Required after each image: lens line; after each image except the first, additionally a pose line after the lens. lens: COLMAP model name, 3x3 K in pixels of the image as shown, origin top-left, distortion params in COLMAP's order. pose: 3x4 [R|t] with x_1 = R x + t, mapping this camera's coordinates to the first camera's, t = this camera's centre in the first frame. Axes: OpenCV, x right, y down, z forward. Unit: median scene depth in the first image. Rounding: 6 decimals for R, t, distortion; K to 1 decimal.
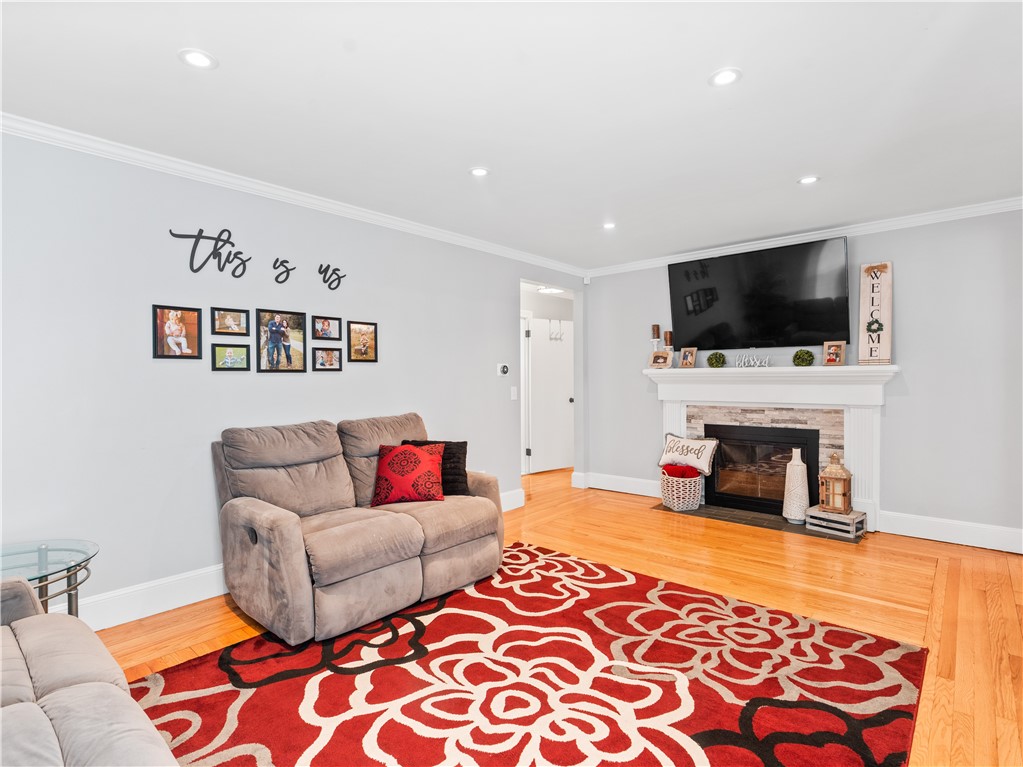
lens RADIAL K [[527.5, 0, 511.5], [0, 527.5, 383.5], [0, 0, 1]] dist [-0.010739, 0.002216]
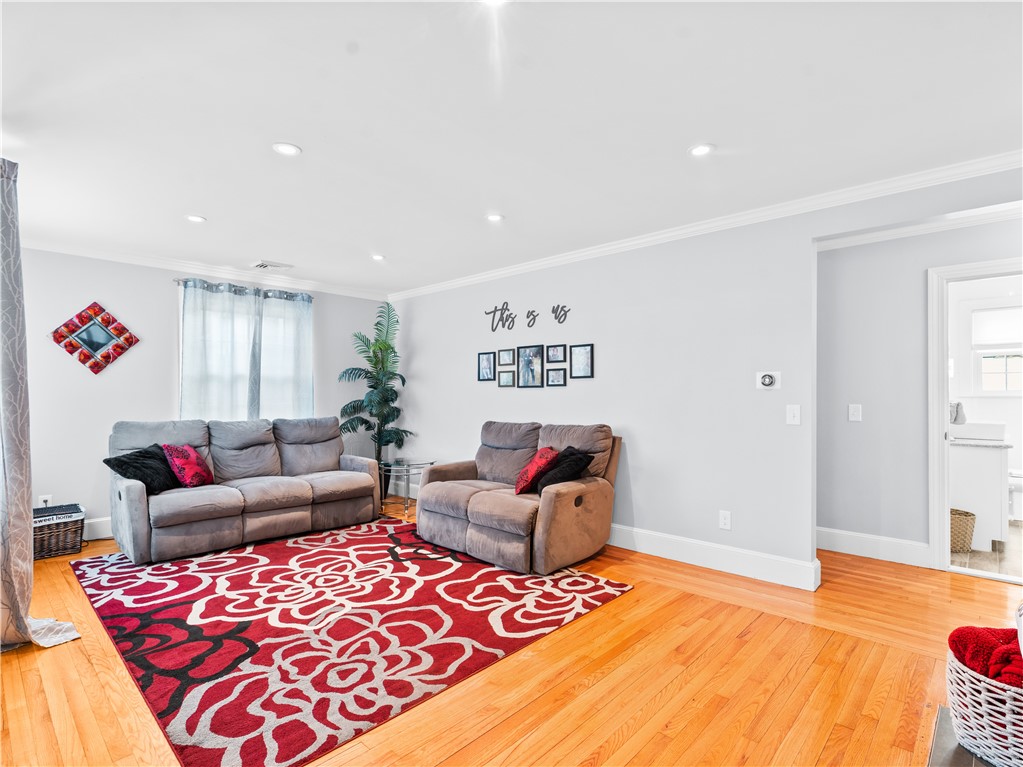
lens RADIAL K [[527.5, 0, 511.5], [0, 527.5, 383.5], [0, 0, 1]] dist [-0.010739, 0.002216]
pose [[-0.050619, -0.012297, -0.998642, 1.253534], [-0.005648, 0.999912, -0.012026, -0.016930], [0.998702, 0.005032, -0.050684, 1.231253]]
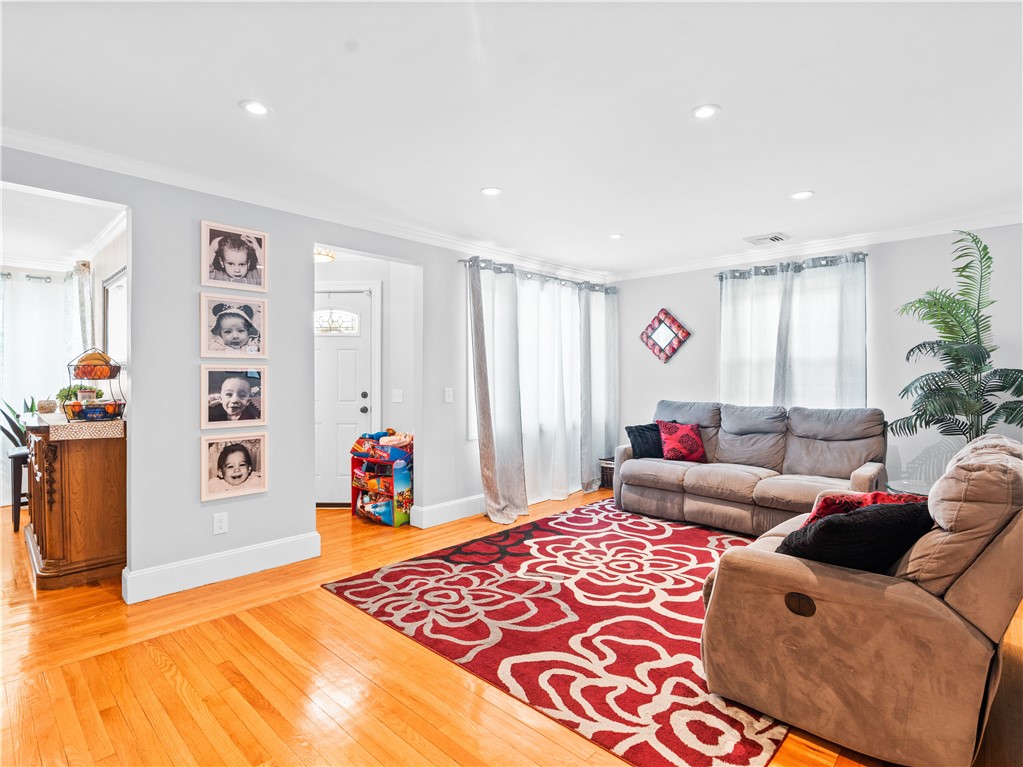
lens RADIAL K [[514.5, 0, 497.2], [0, 514.5, 375.6], [0, 0, 1]] dist [-0.004710, 0.000112]
pose [[-0.997430, 0.011210, 0.070771, 0.218613], [0.011458, 0.999930, 0.003099, -0.023762], [-0.070732, 0.003902, -0.997488, 1.993974]]
